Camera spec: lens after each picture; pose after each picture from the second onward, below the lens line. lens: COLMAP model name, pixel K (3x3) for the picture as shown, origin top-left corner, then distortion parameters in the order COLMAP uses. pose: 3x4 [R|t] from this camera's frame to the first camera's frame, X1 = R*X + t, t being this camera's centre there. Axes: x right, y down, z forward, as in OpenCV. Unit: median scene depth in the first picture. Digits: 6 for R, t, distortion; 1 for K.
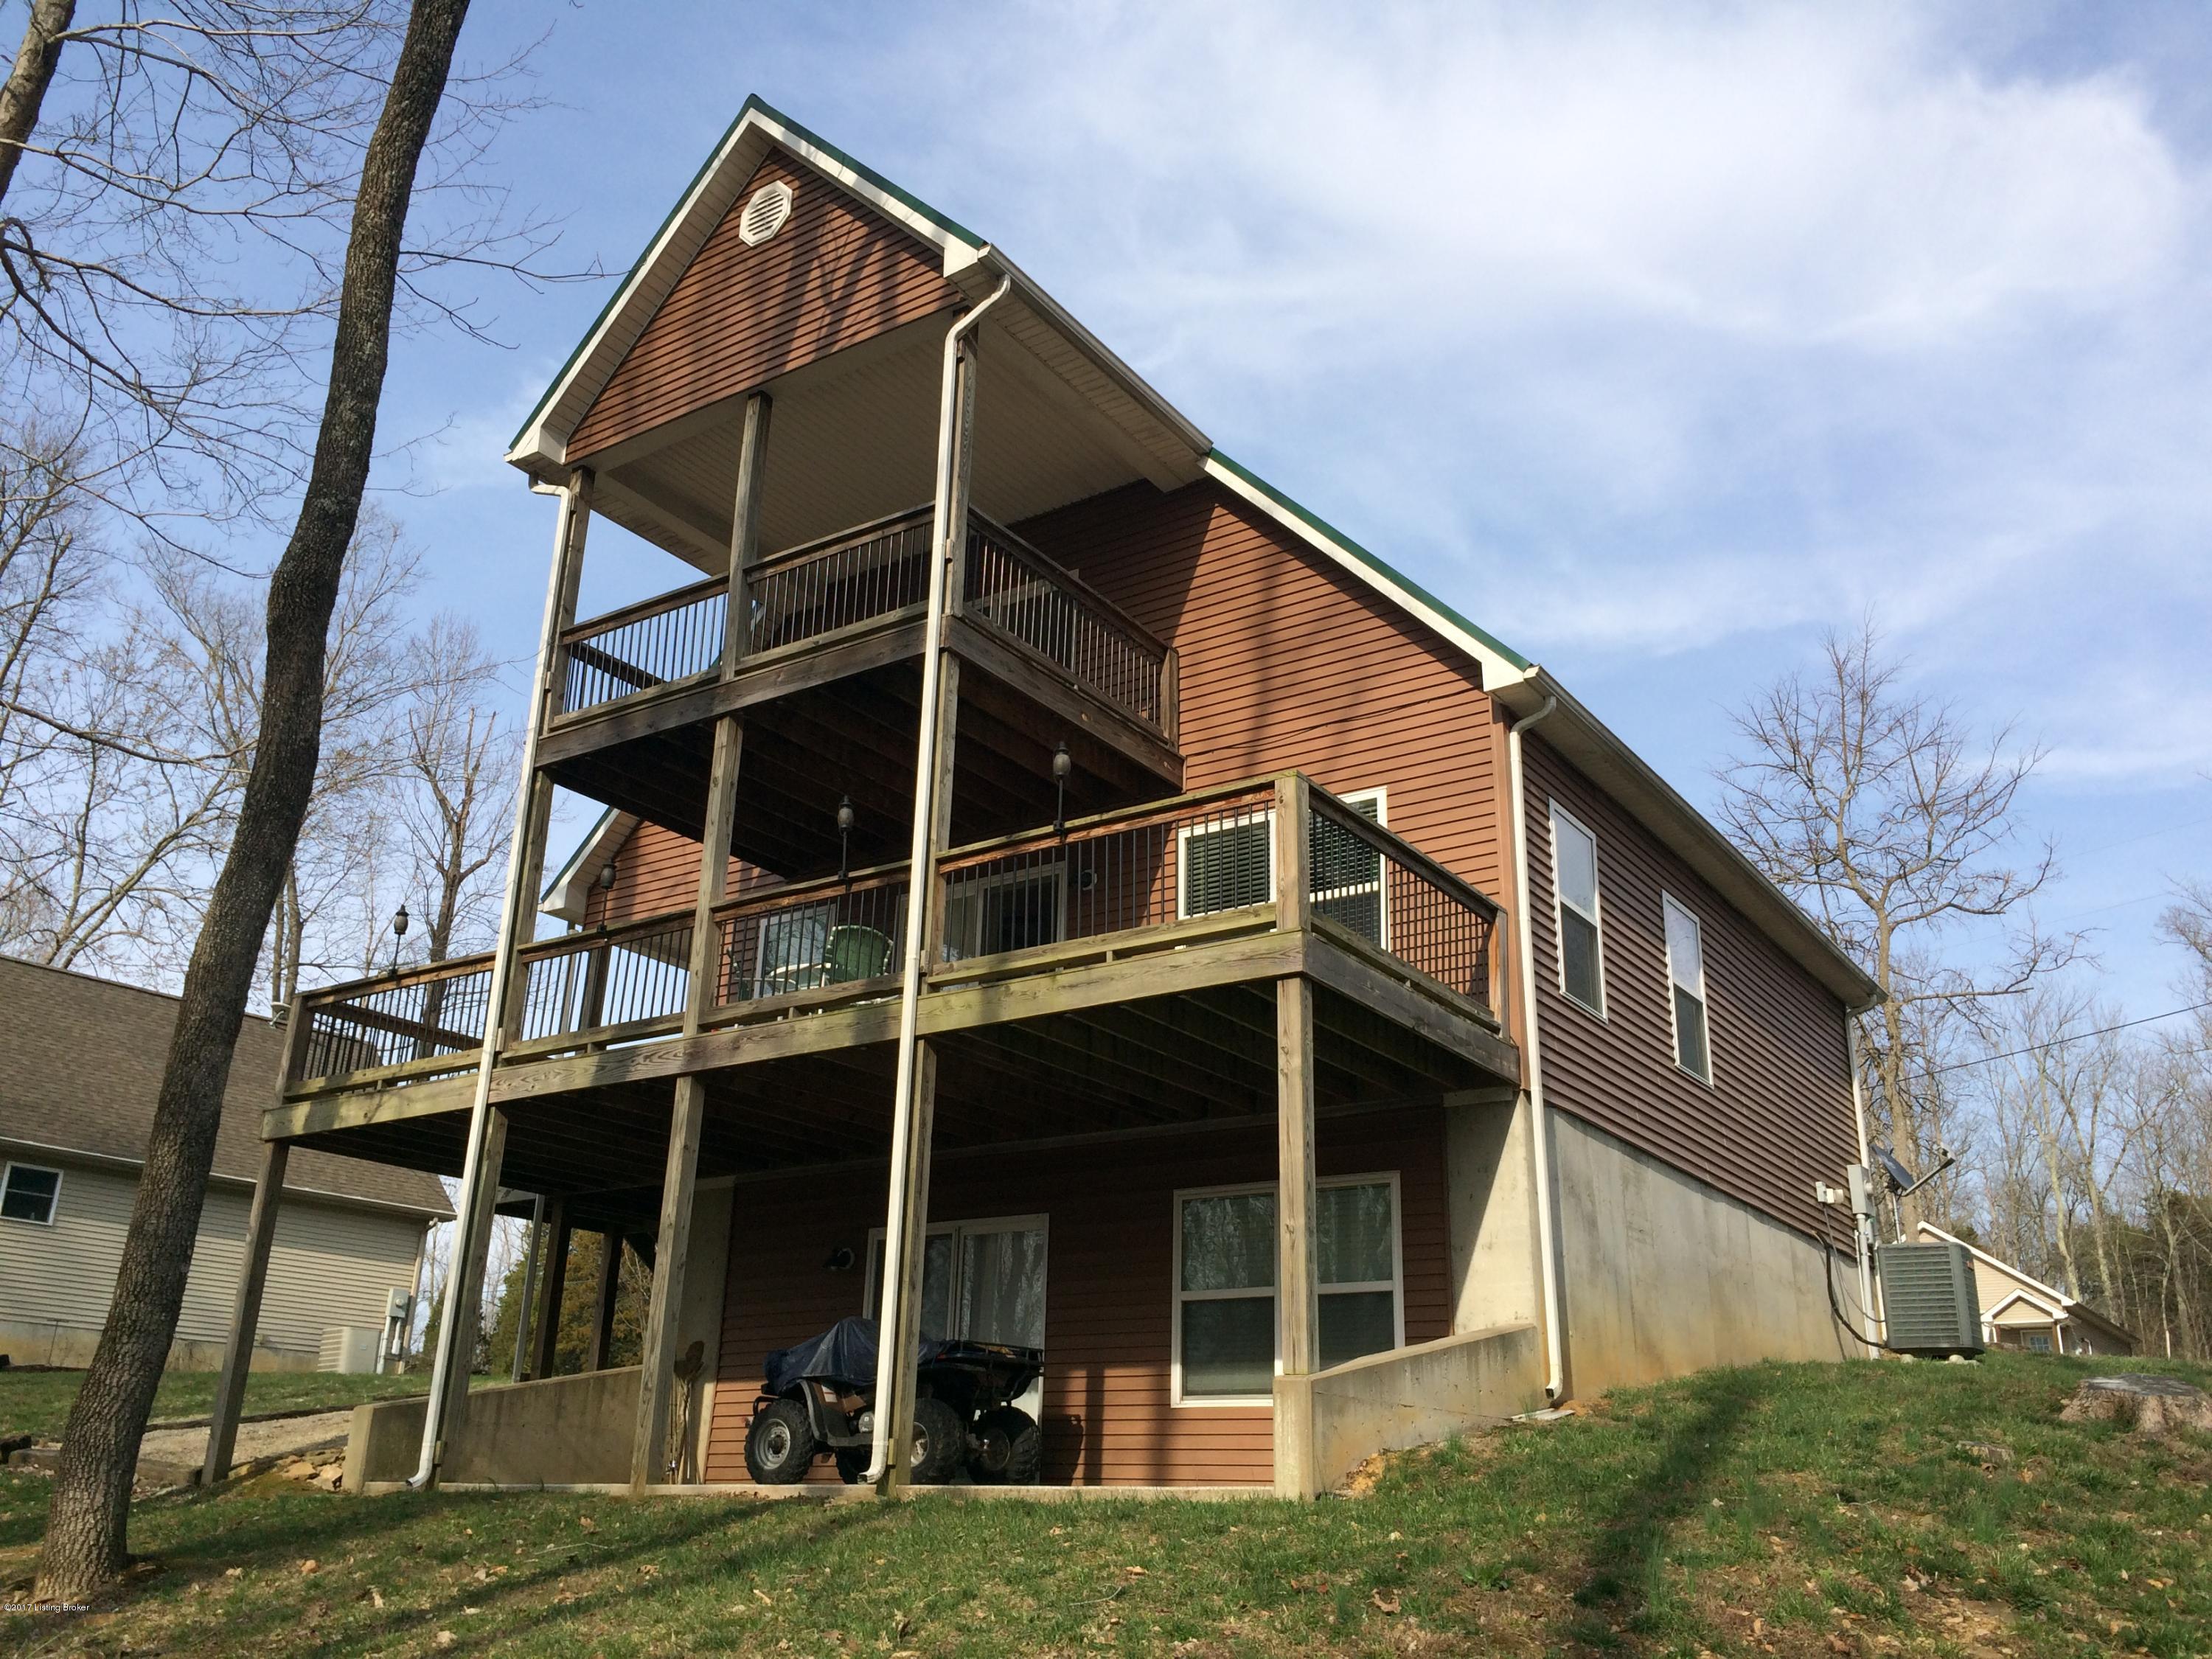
lens RADIAL K [[1894.5, 0, 1106.0], [0, 1894.5, 829.5], [0, 0, 1]] dist [0.003698, 0.000821]
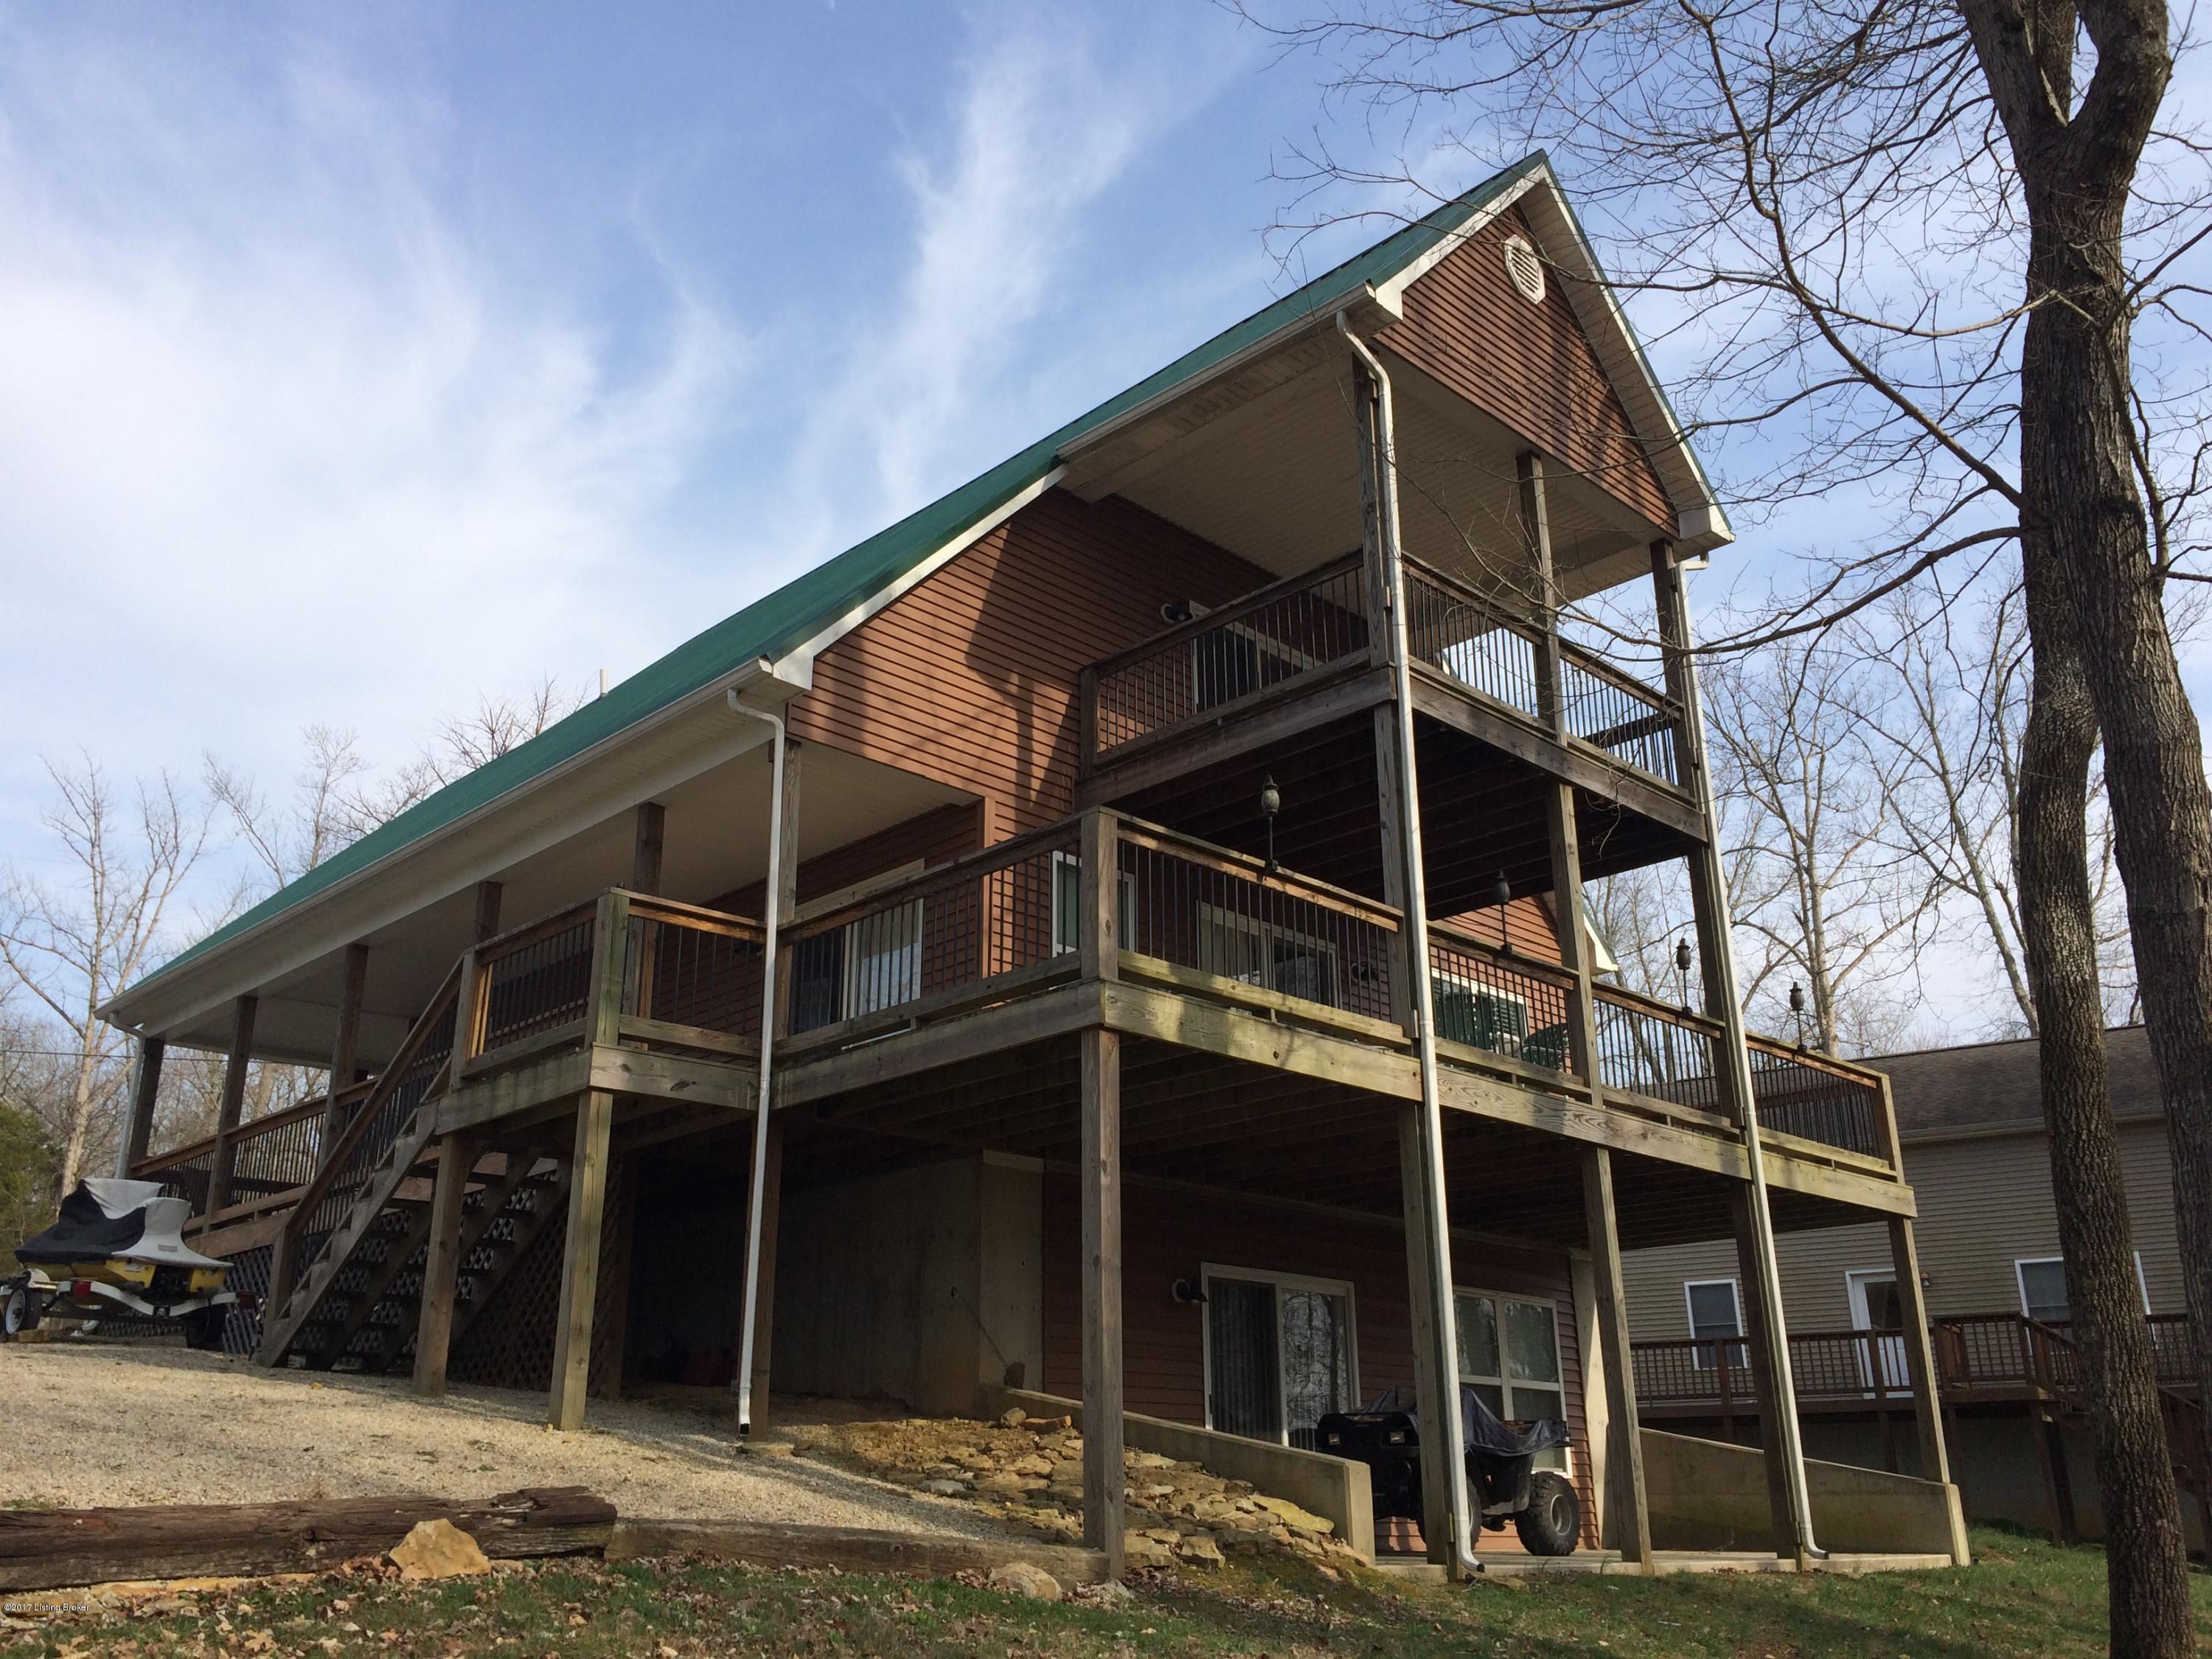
lens RADIAL K [[1894.5, 0, 1106.0], [0, 1894.5, 829.5], [0, 0, 1]] dist [0.003698, 0.000821]
pose [[0.196054, 0.316217, 0.928208, -1.093405], [-0.337410, 0.910532, -0.238928, 0.265059], [-0.920716, -0.266343, 0.285209, 0.870539]]
